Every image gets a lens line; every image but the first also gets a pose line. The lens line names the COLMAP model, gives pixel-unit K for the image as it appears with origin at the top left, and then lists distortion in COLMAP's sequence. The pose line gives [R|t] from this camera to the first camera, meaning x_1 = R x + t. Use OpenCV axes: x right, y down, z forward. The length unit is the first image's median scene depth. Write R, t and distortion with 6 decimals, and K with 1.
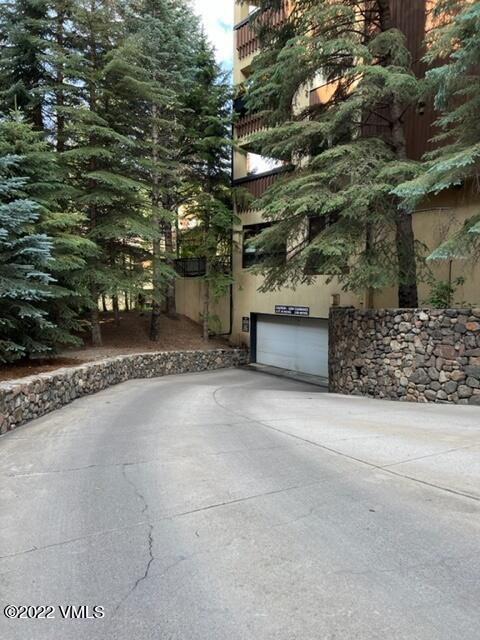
lens RADIAL K [[484.5, 0, 240.3], [0, 484.5, 320.3], [0, 0, 1]] dist [0.008624, 0.001656]
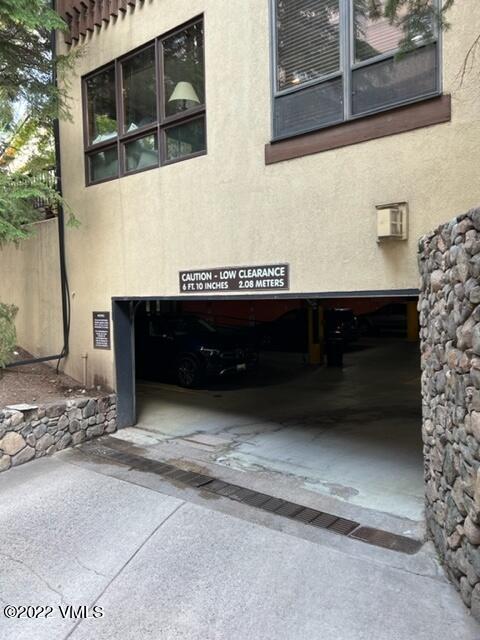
lens RADIAL K [[484.5, 0, 240.4], [0, 484.5, 321.5], [0, 0, 1]] dist [0.008624, 0.001656]
pose [[0.970310, -0.039129, 0.238677, 0.027112], [0.046197, 0.998642, -0.024086, 0.016692], [-0.237410, 0.034397, 0.970800, 0.611789]]
